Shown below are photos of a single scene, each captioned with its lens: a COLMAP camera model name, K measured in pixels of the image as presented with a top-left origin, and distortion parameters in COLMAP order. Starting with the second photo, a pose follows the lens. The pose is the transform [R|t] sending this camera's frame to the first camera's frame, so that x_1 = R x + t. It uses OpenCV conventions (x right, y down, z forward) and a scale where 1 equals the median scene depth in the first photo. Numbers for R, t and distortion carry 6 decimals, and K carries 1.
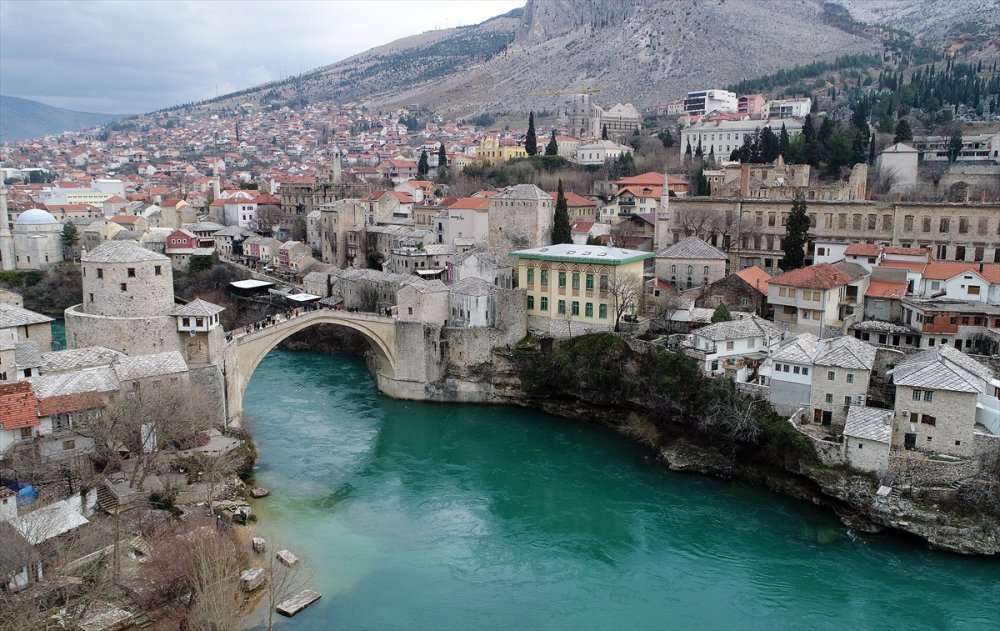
lens RADIAL K [[718.9, 0, 500.0], [0, 718.9, 315.5], [0, 0, 1]] dist [0.000955, -0.000707]
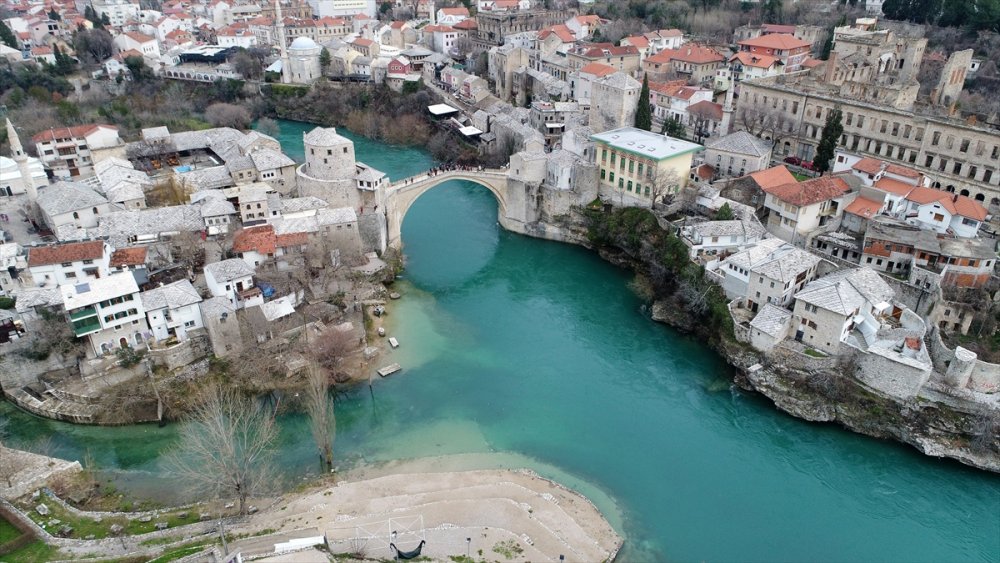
lens RADIAL K [[638.9, 0, 513.6], [0, 638.9, 263.5], [0, 0, 1]] dist [0.001217, -0.000070]
pose [[0.951624, 0.140811, -0.273101, 0.236383], [-0.058370, 0.955472, 0.289252, -0.197406], [0.301671, -0.259318, 0.917469, -0.199650]]
